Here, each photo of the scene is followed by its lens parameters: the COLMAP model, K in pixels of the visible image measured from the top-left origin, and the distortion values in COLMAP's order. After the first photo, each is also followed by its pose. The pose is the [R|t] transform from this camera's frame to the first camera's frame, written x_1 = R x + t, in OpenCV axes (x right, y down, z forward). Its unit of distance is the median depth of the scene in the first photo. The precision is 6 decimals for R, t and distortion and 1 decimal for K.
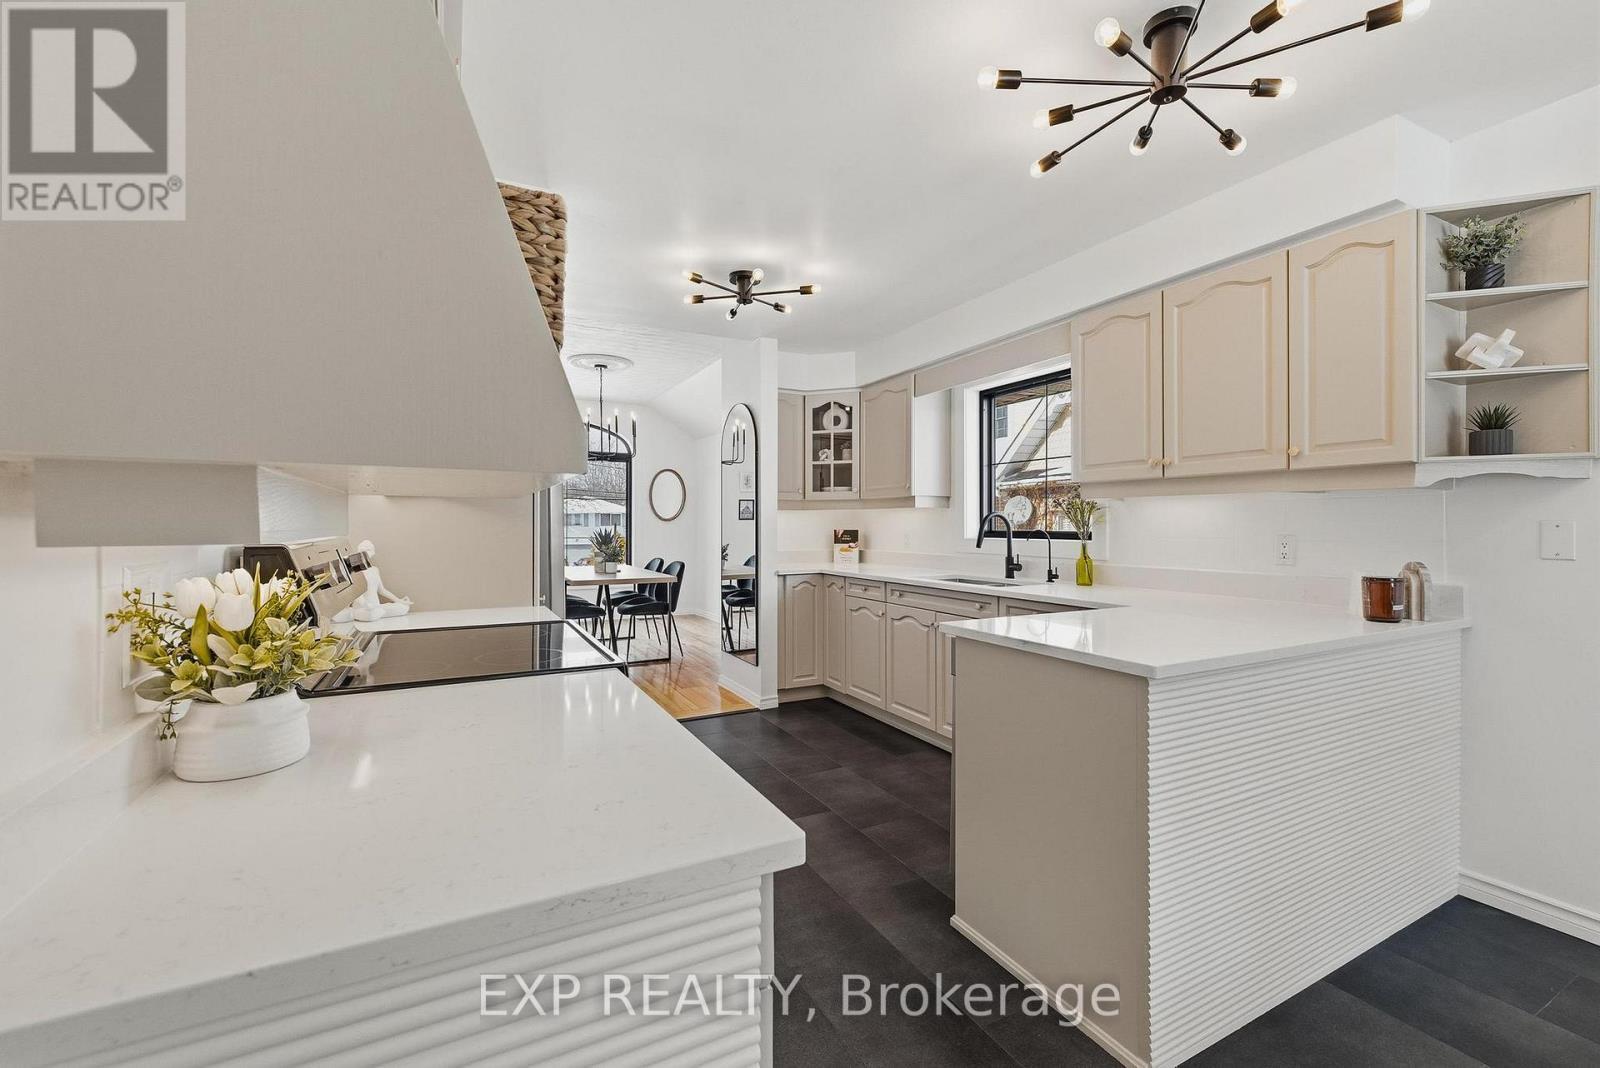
lens RADIAL K [[667.0, 0, 797.5], [0, 667.0, 525.4], [0, 0, 1]] dist [0.013510, -0.000198]
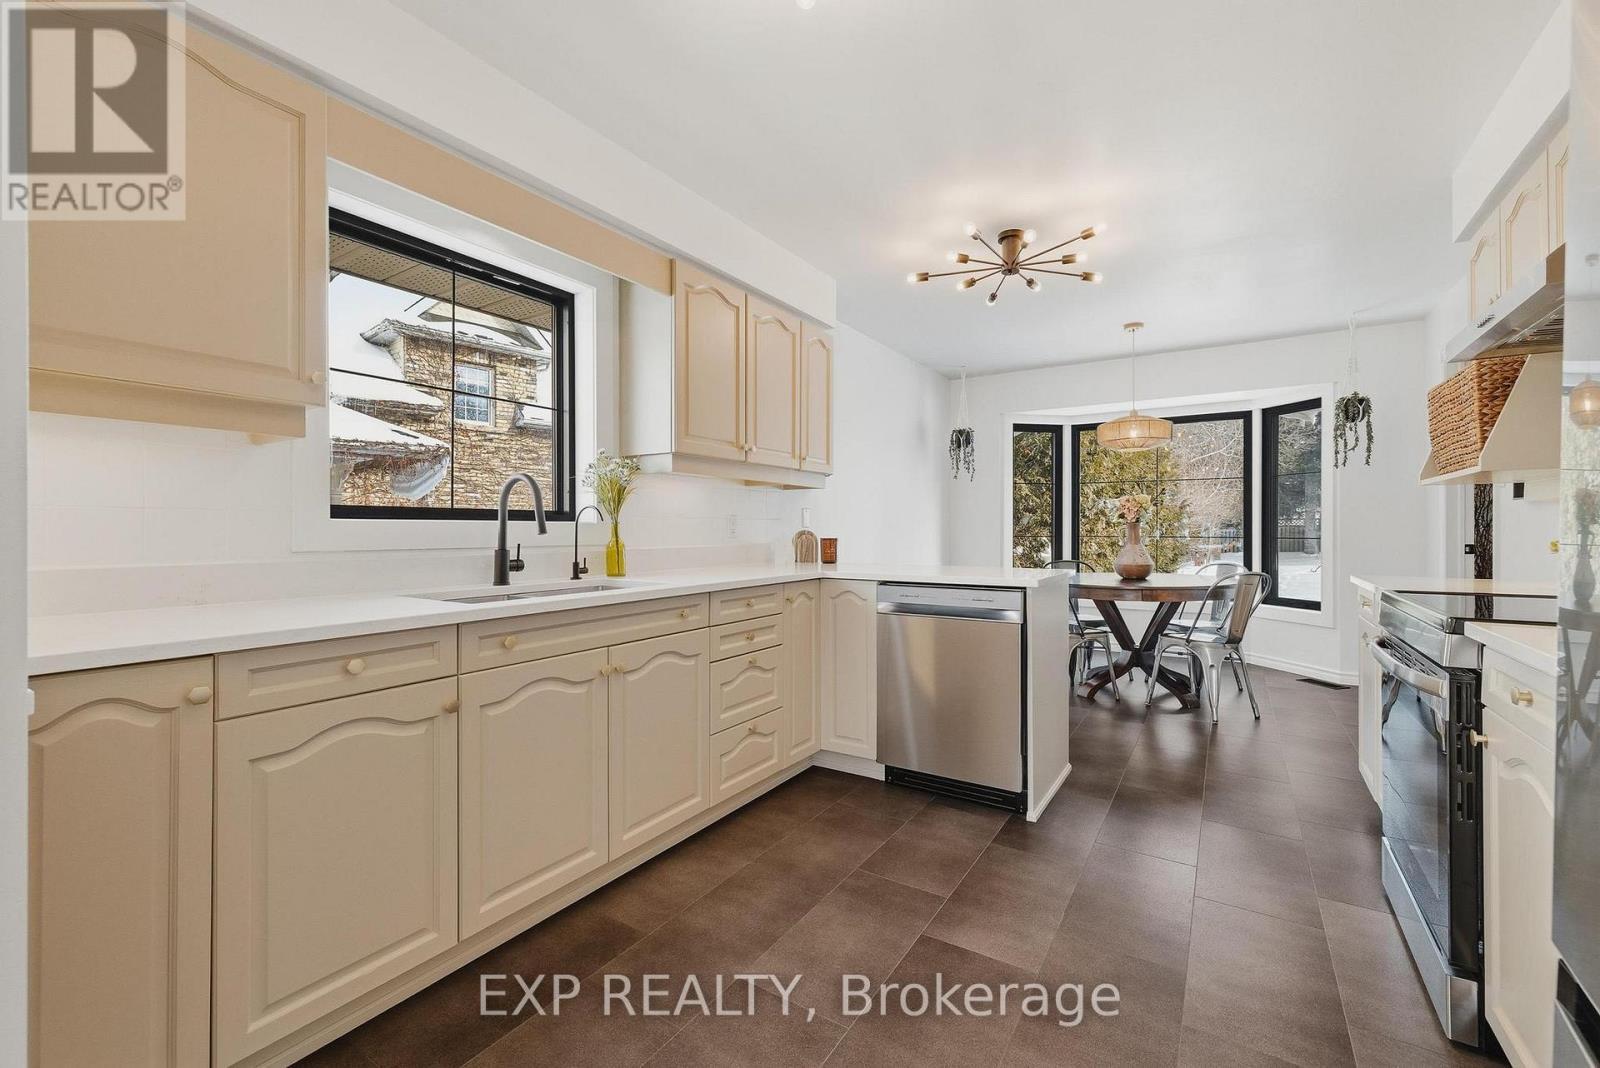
lens RADIAL K [[667.0, 0, 797.5], [0, 667.0, 525.4], [0, 0, 1]] dist [0.013510, -0.000198]
pose [[-0.488093, 0.003212, 0.872786, -0.363768], [0.003590, 0.999992, -0.001673, 0.029014], [-0.872784, 0.002317, -0.488101, 1.141751]]
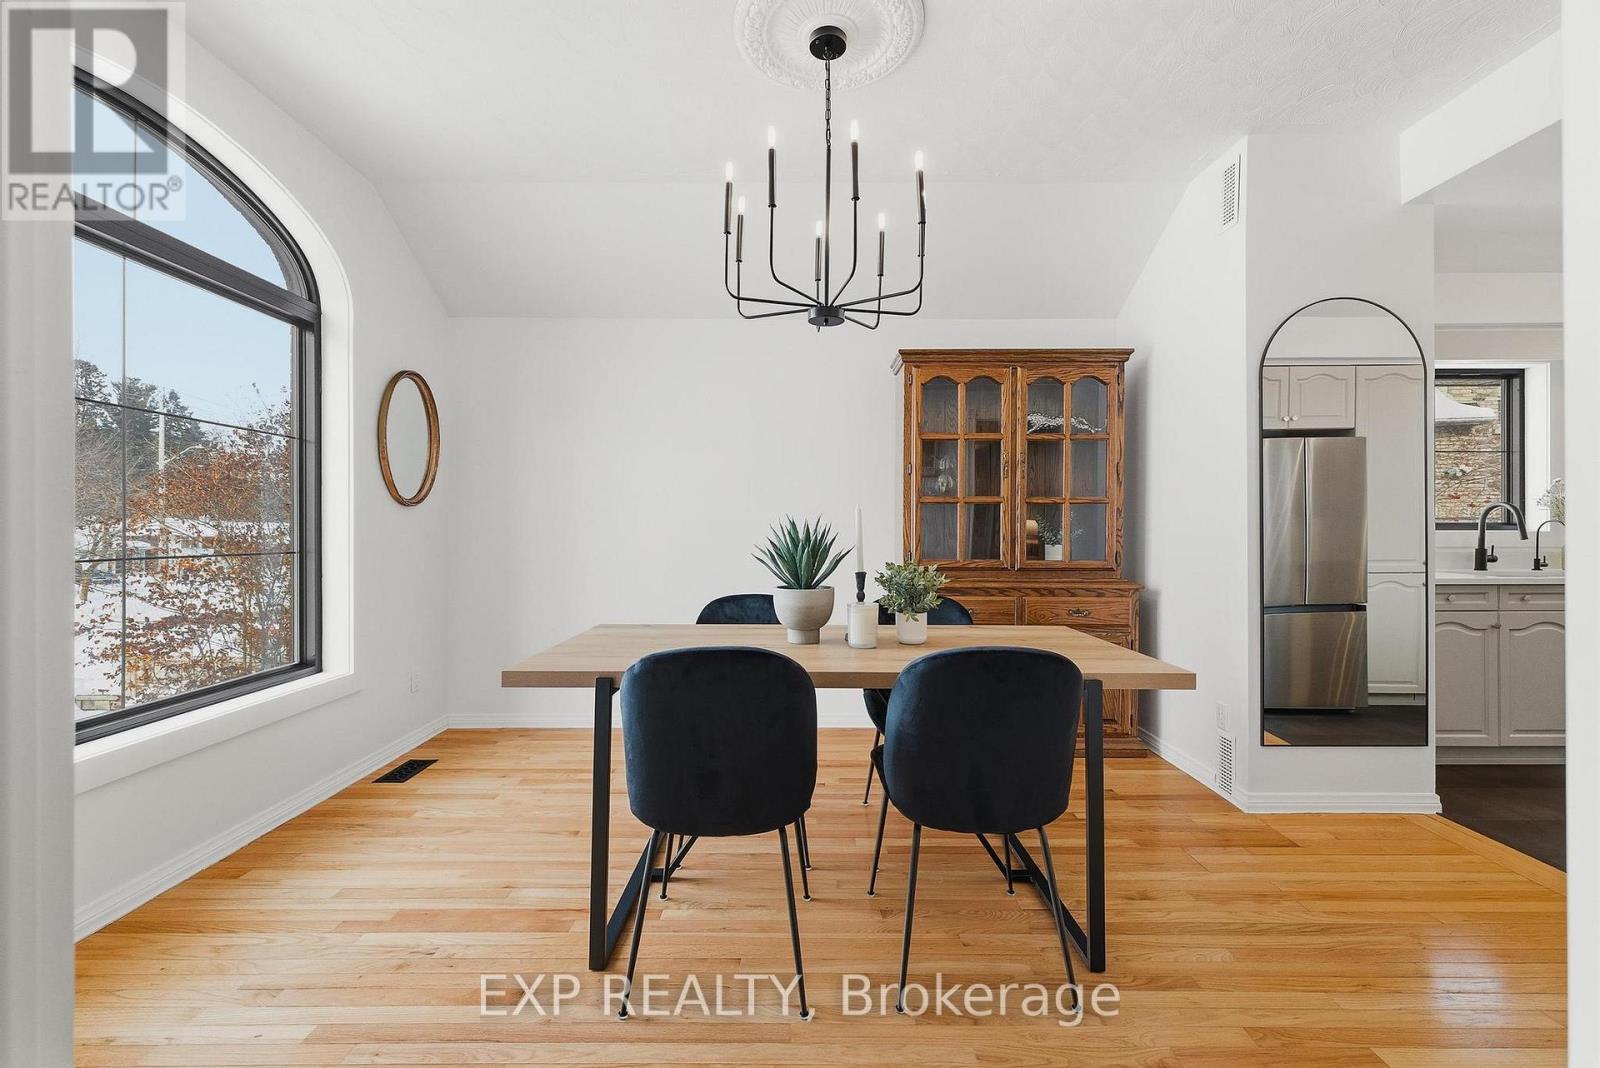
lens RADIAL K [[667.0, 0, 797.5], [0, 667.0, 525.4], [0, 0, 1]] dist [0.013510, -0.000198]
pose [[0.457593, 0.000728, 0.889161, -1.092530], [0.000555, 0.999999, -0.001104, 0.015353], [-0.889162, 0.000999, 0.457592, 1.542318]]
